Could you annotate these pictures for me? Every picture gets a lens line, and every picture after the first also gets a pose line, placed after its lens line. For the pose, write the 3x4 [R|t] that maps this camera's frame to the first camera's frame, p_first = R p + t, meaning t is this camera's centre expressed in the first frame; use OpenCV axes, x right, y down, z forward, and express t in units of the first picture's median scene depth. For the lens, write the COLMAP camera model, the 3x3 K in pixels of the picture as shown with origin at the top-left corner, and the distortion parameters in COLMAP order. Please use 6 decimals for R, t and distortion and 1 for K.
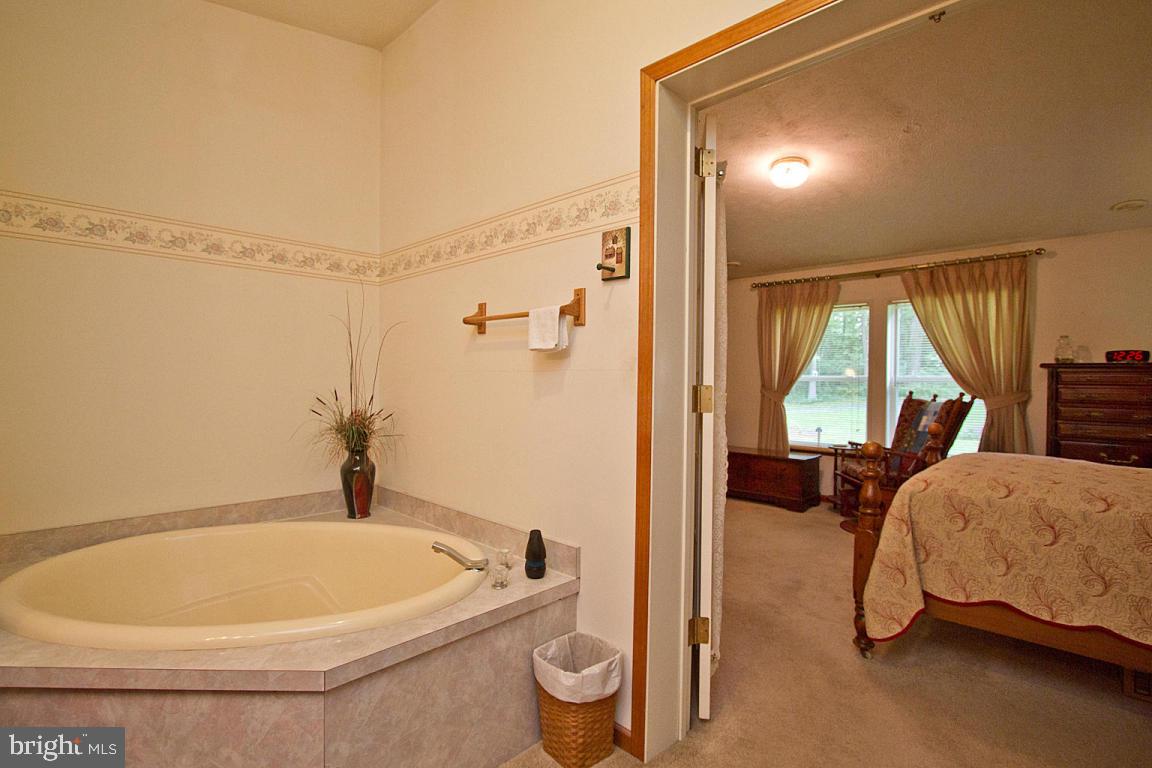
lens RADIAL K [[538.5, 0, 576.0], [0, 538.5, 384.0], [0, 0, 1]] dist [-0.009706, -0.000225]
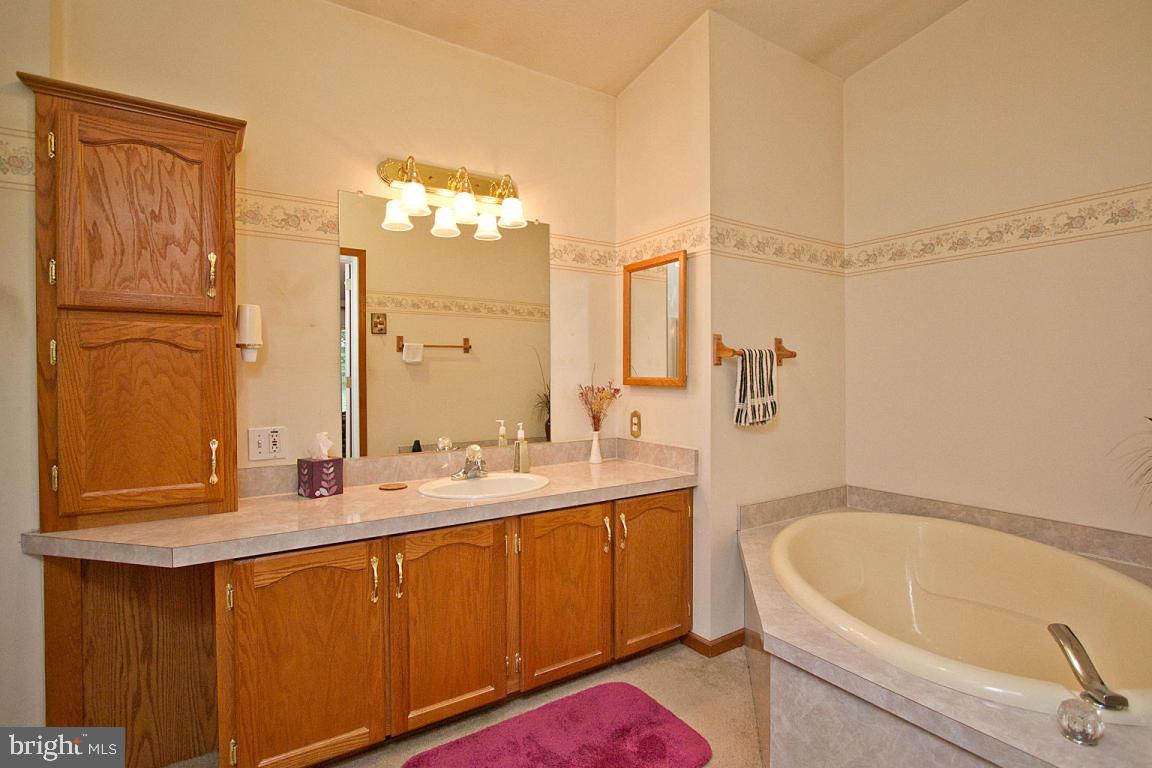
lens RADIAL K [[563.3, 0, 571.0], [0, 563.3, 369.0], [0, 0, 1]] dist [-0.001627, -0.000303]
pose [[-0.236616, -0.013203, -0.971514, 0.622427], [-0.004534, 0.999912, -0.012485, -0.006177], [0.971593, 0.001451, -0.236655, 0.675795]]
